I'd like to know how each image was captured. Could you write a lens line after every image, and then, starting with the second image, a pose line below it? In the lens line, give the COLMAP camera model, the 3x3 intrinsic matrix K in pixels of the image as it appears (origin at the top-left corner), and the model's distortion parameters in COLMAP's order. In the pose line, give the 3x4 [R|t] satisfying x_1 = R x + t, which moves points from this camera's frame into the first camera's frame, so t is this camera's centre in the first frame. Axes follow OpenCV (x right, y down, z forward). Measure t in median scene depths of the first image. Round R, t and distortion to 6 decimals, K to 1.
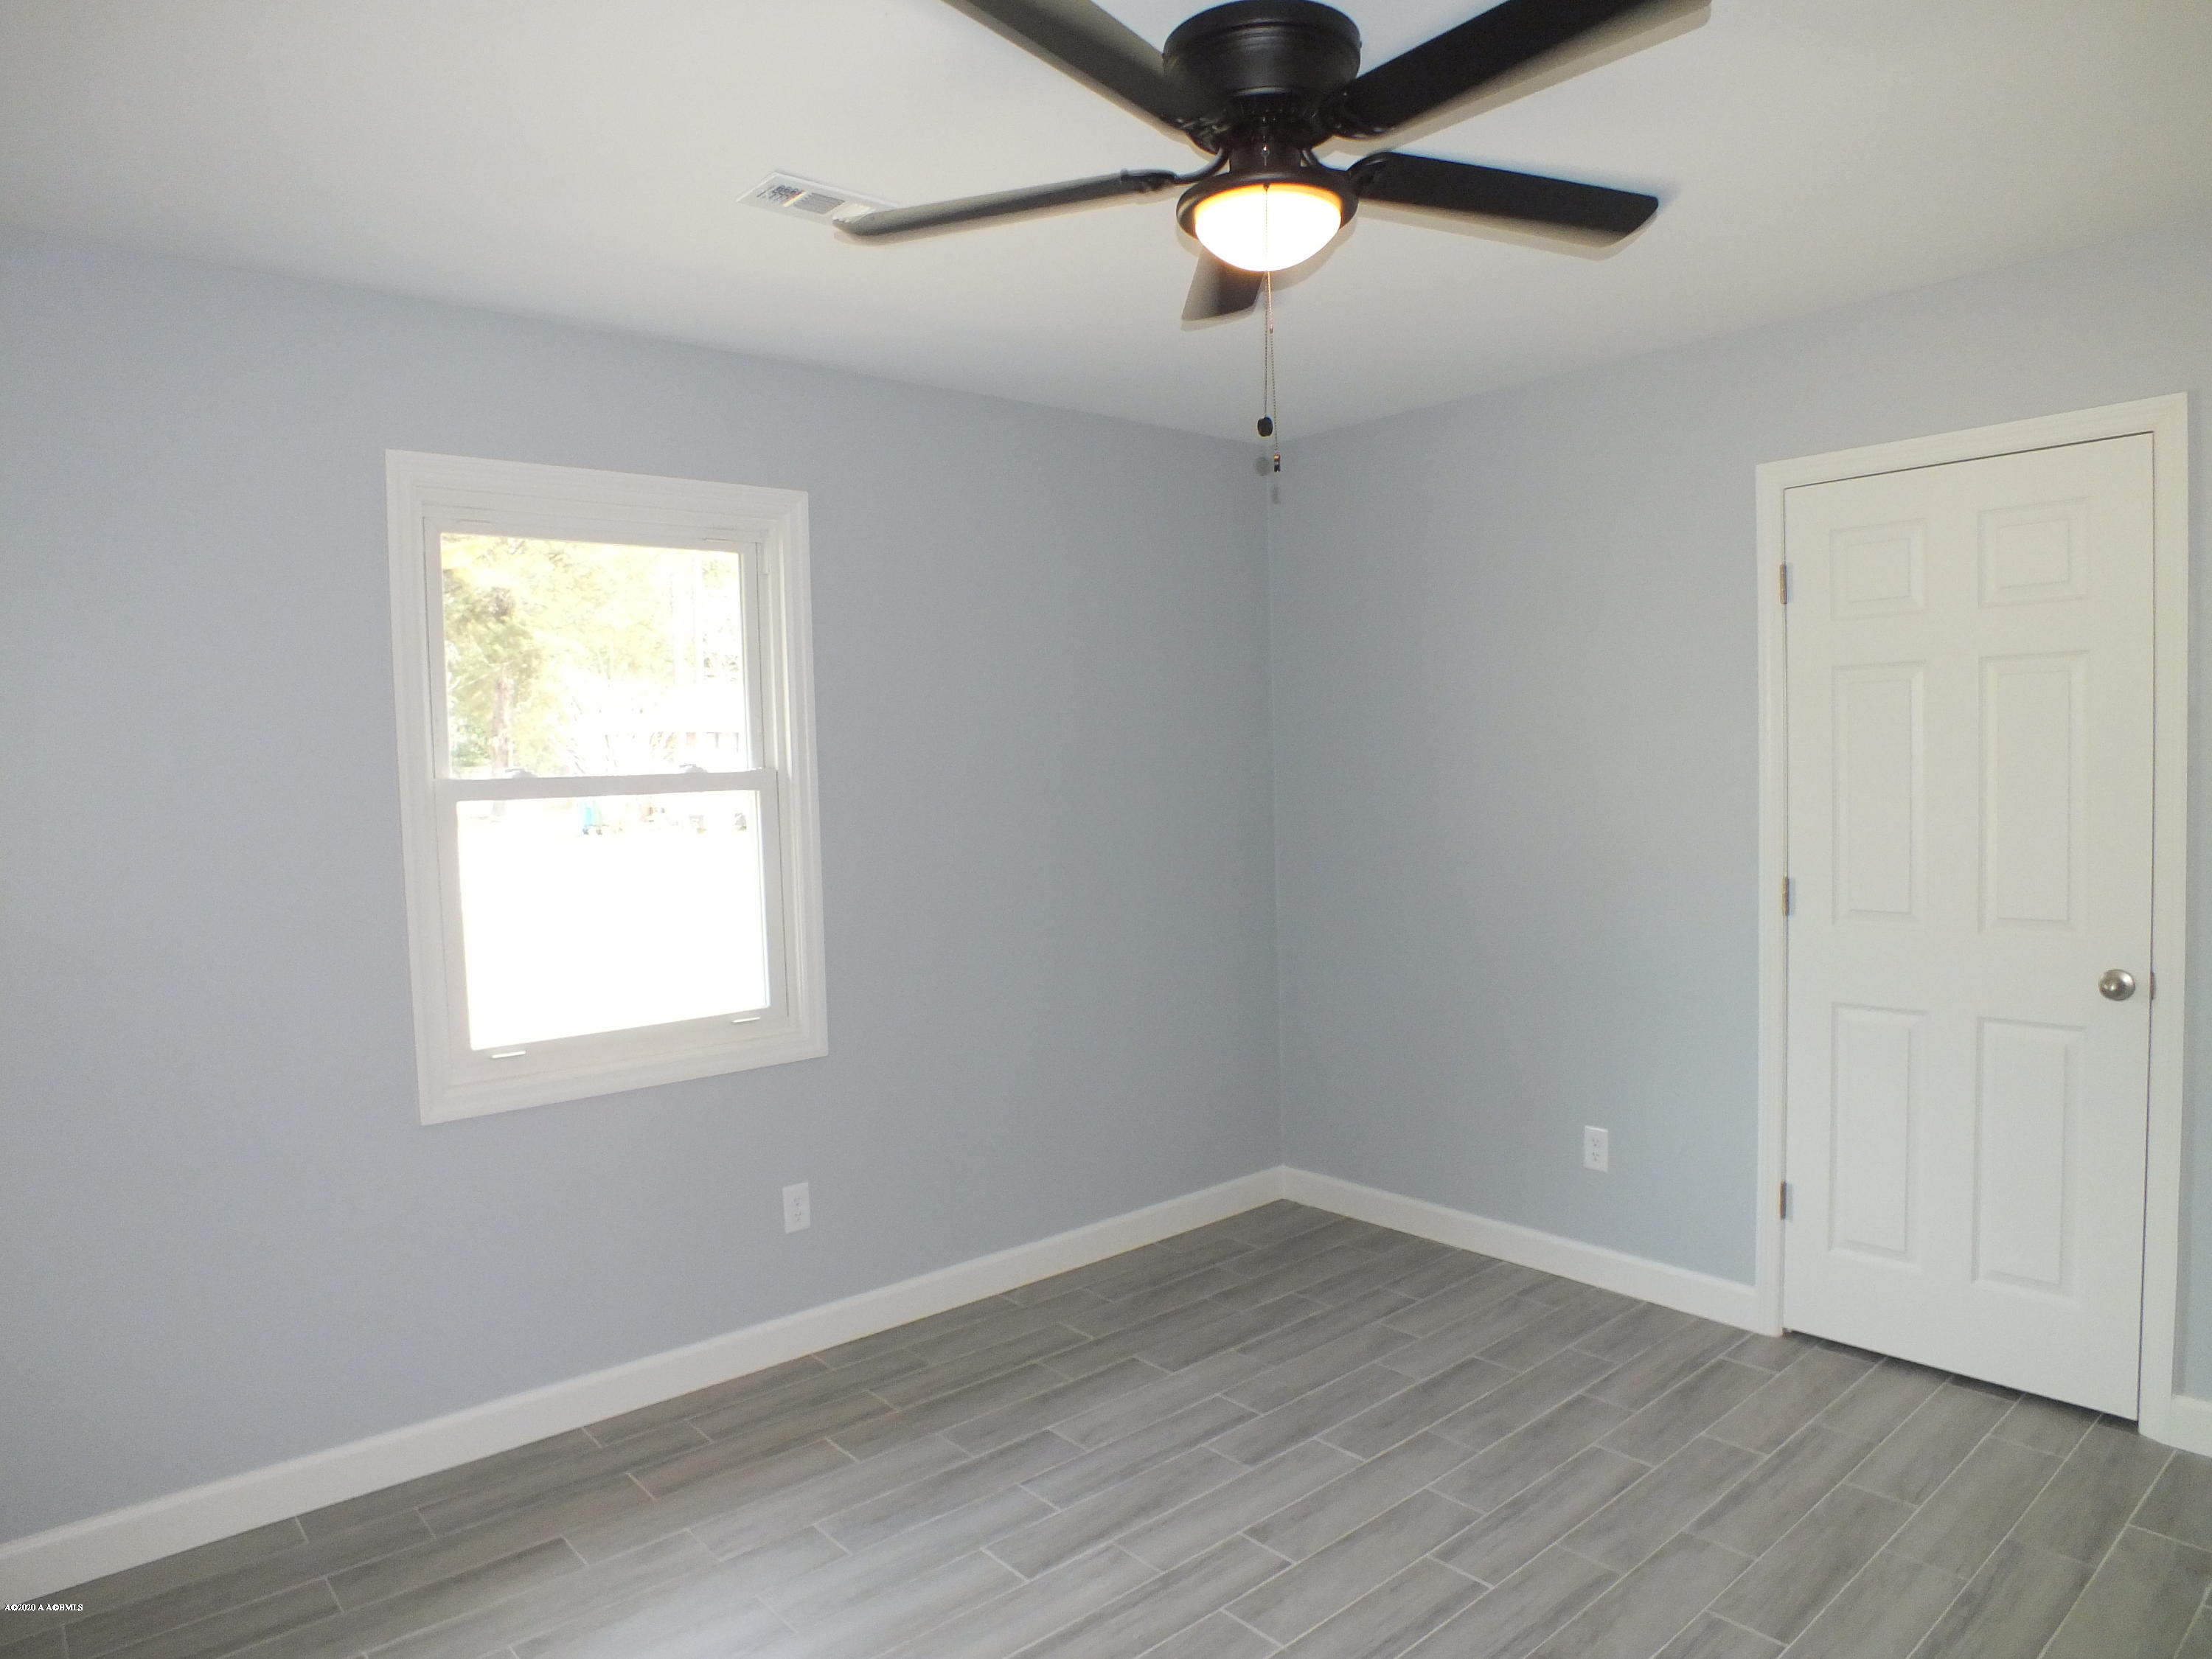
lens RADIAL K [[1417.2, 0, 1119.5], [0, 1417.2, 824.2], [0, 0, 1]] dist [-0.101526, 0.038324]
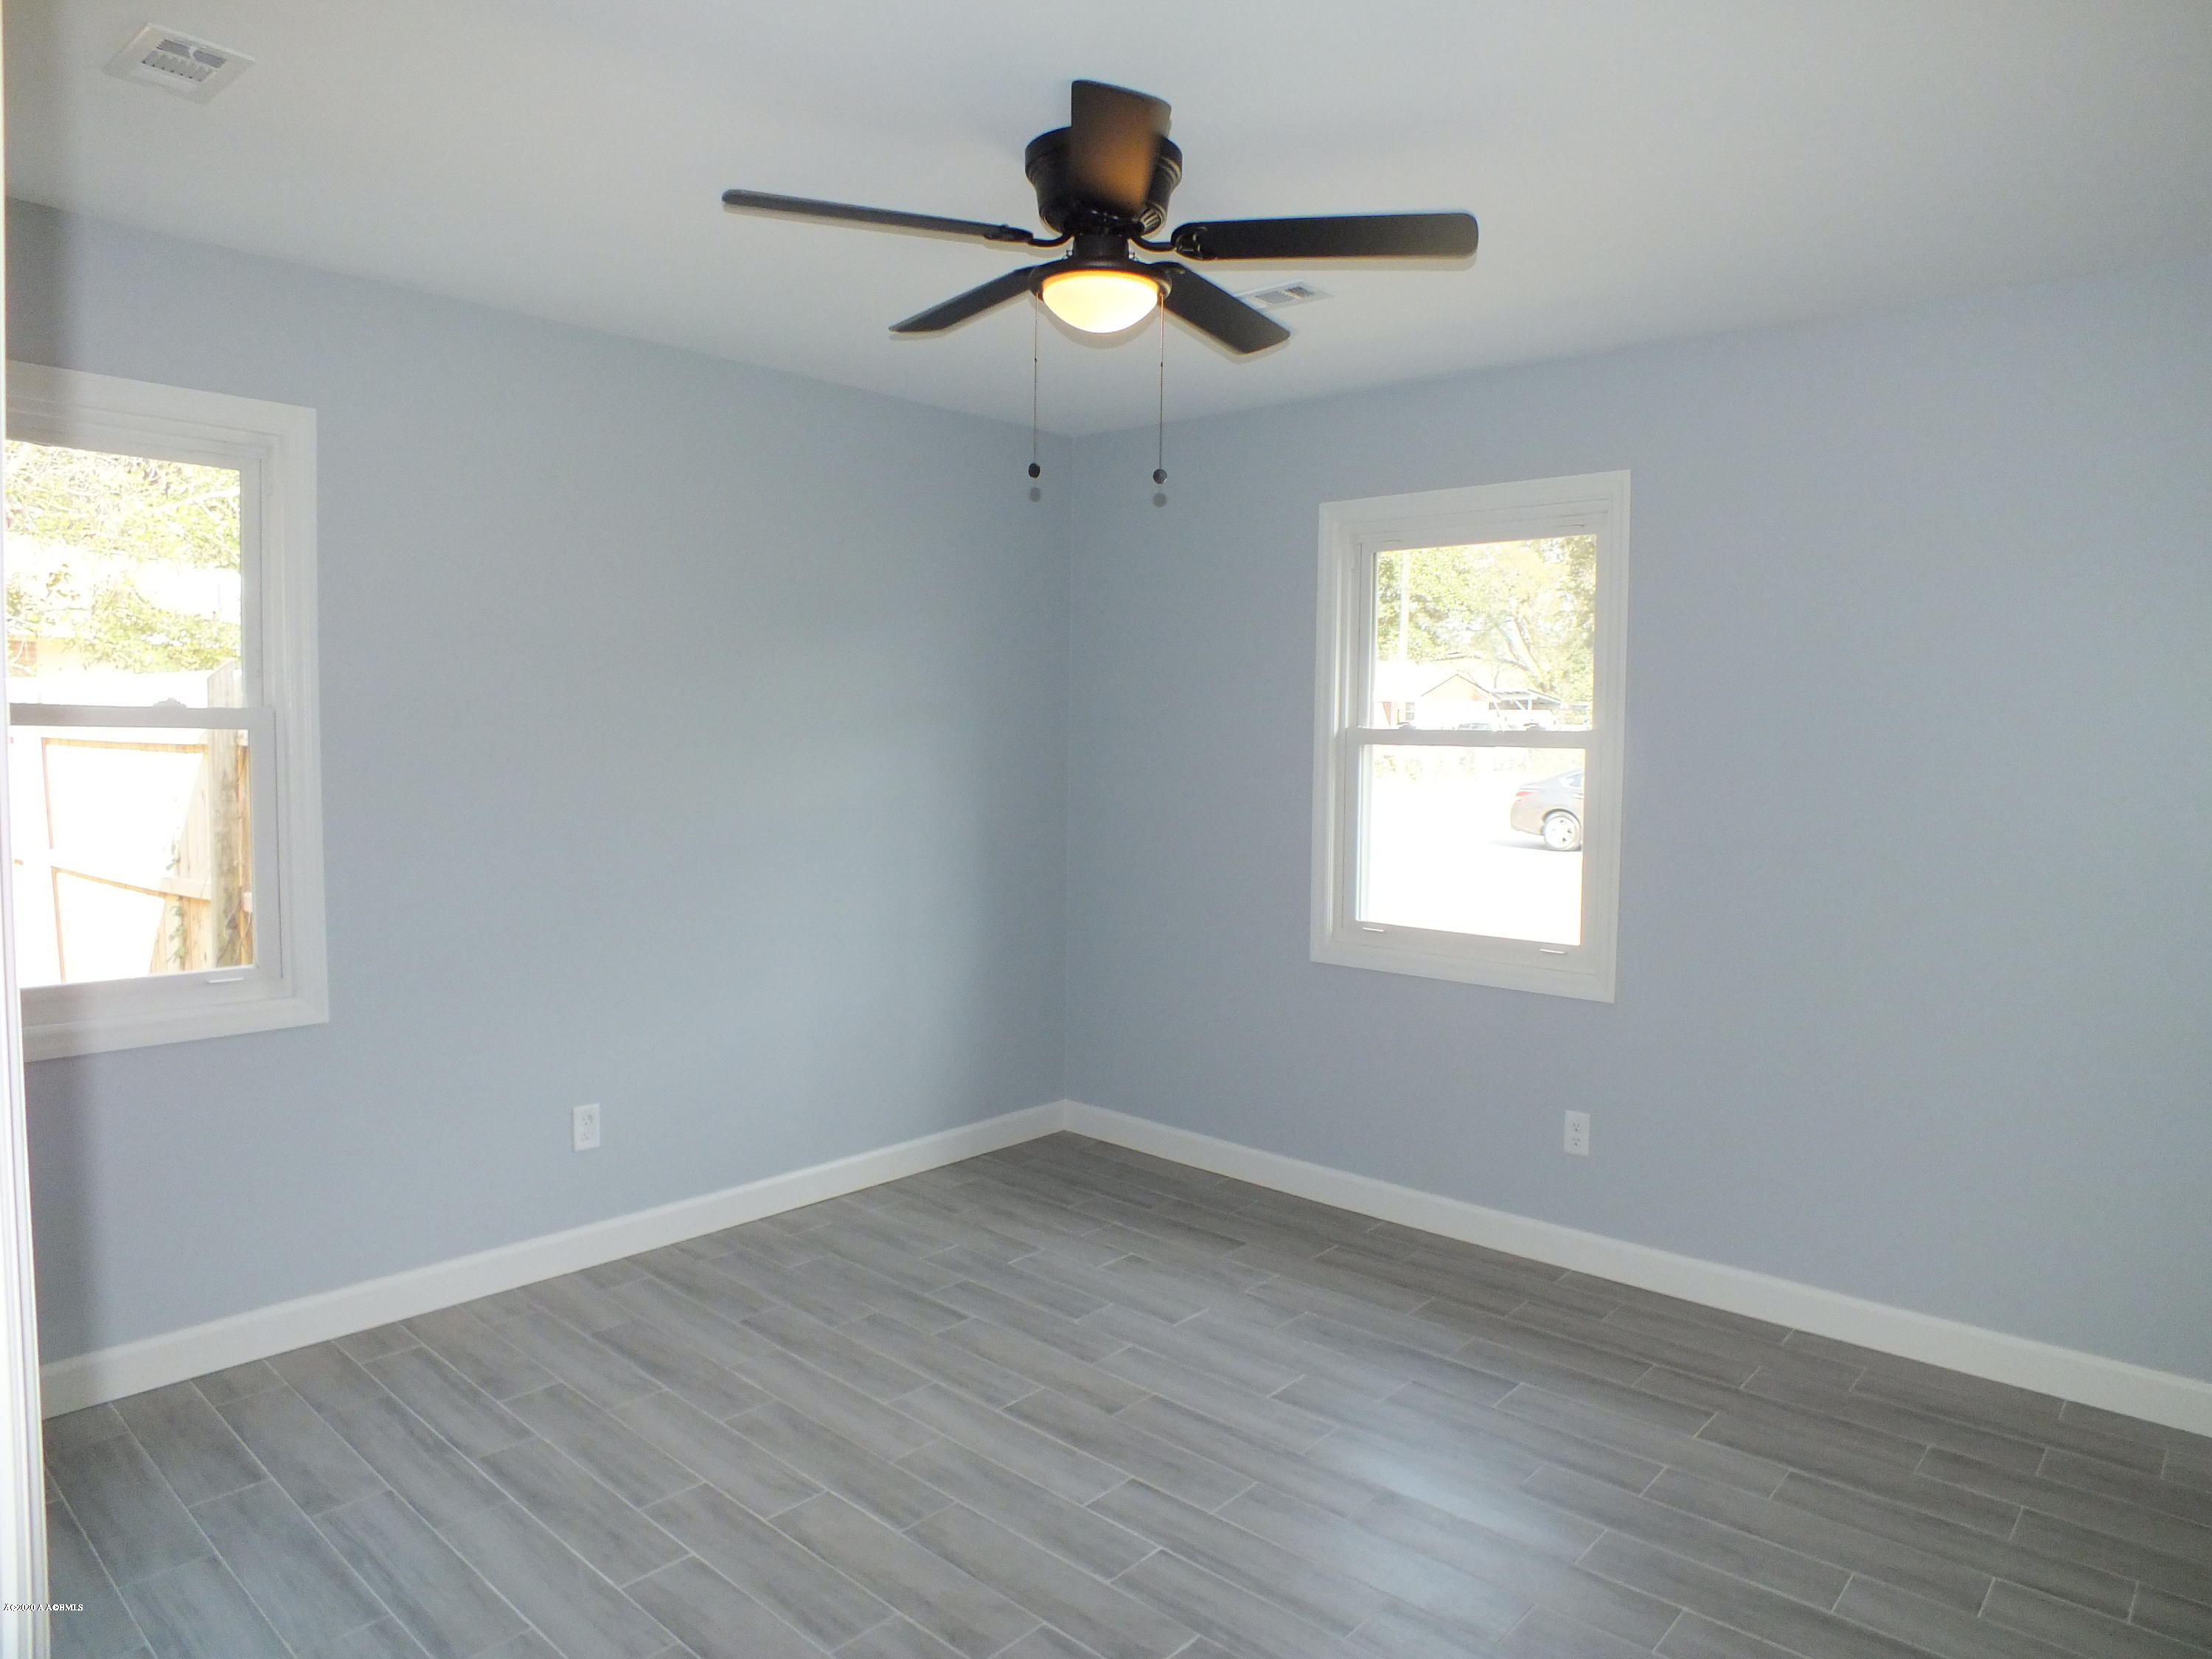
lens RADIAL K [[1417.2, 0, 1119.5], [0, 1417.2, 824.2], [0, 0, 1]] dist [-0.101526, 0.038324]
pose [[0.110728, 0.095776, -0.989225, 0.841307], [-0.065648, 0.993877, 0.088878, -0.042143], [0.991680, 0.055099, 0.116337, 0.541946]]
